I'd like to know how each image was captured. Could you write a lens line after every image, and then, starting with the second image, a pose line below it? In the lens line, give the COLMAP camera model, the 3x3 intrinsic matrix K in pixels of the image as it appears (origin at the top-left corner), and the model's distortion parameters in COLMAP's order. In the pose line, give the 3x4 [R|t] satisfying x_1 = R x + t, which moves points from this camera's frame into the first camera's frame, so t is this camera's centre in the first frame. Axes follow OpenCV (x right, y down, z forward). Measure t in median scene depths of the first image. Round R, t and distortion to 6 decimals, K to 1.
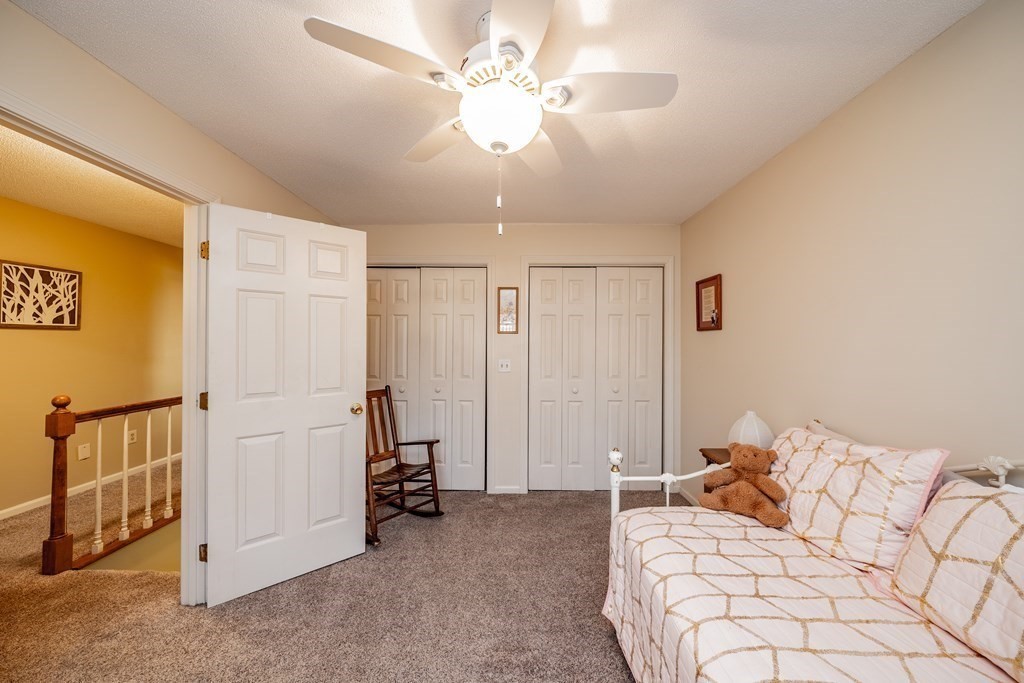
lens RADIAL K [[352.7, 0, 515.7], [0, 352.7, 340.9], [0, 0, 1]] dist [-0.001801, -0.000082]
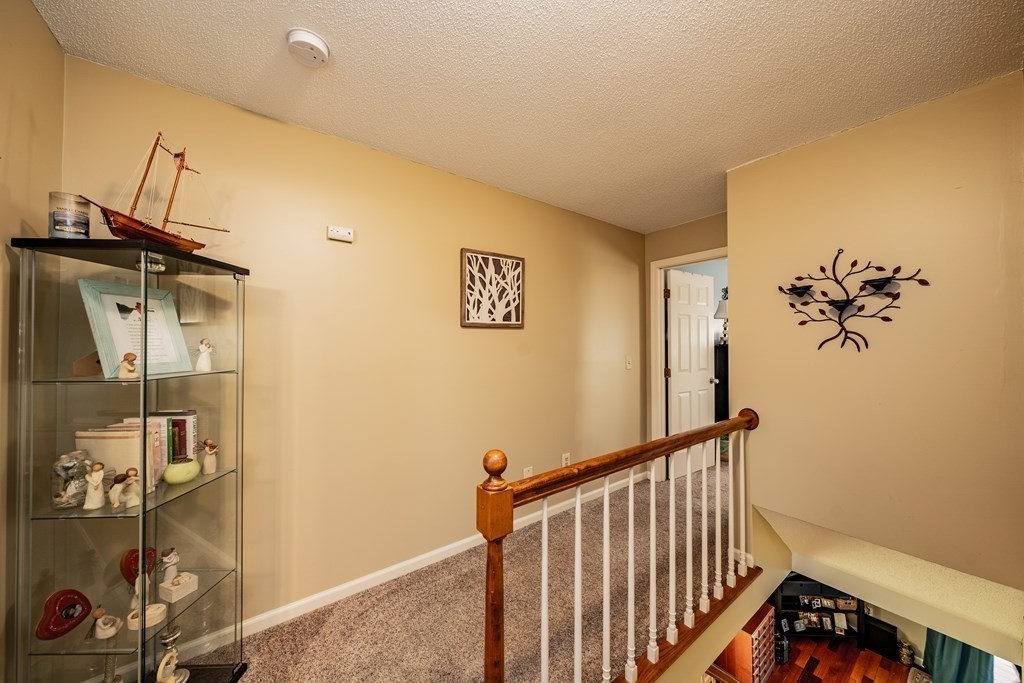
lens RADIAL K [[352.7, 0, 515.7], [0, 352.7, 340.9], [0, 0, 1]] dist [-0.001801, -0.000082]
pose [[0.603240, -0.008141, -0.797518, -0.640759], [0.004770, 0.999967, -0.006599, 0.003478], [0.797546, 0.000176, 0.603259, 0.527824]]
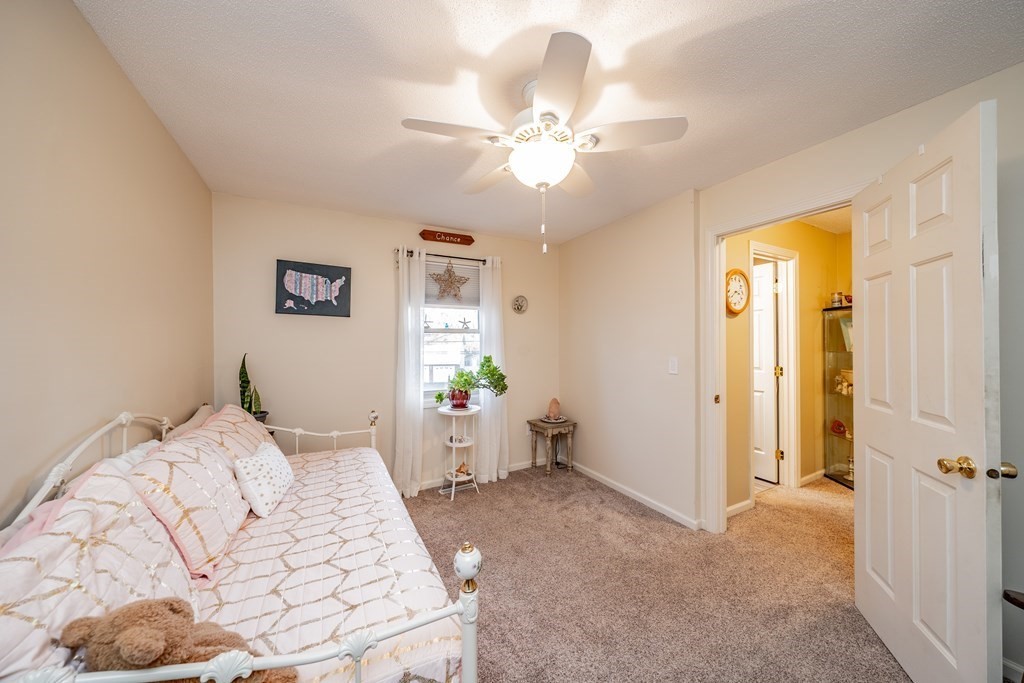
lens RADIAL K [[352.7, 0, 515.7], [0, 352.7, 340.9], [0, 0, 1]] dist [-0.001801, -0.000082]
pose [[-0.878525, 0.002438, -0.477691, 0.278700], [0.007327, 0.999938, -0.008371, 0.006200], [0.477641, -0.010854, -0.878488, 0.894499]]
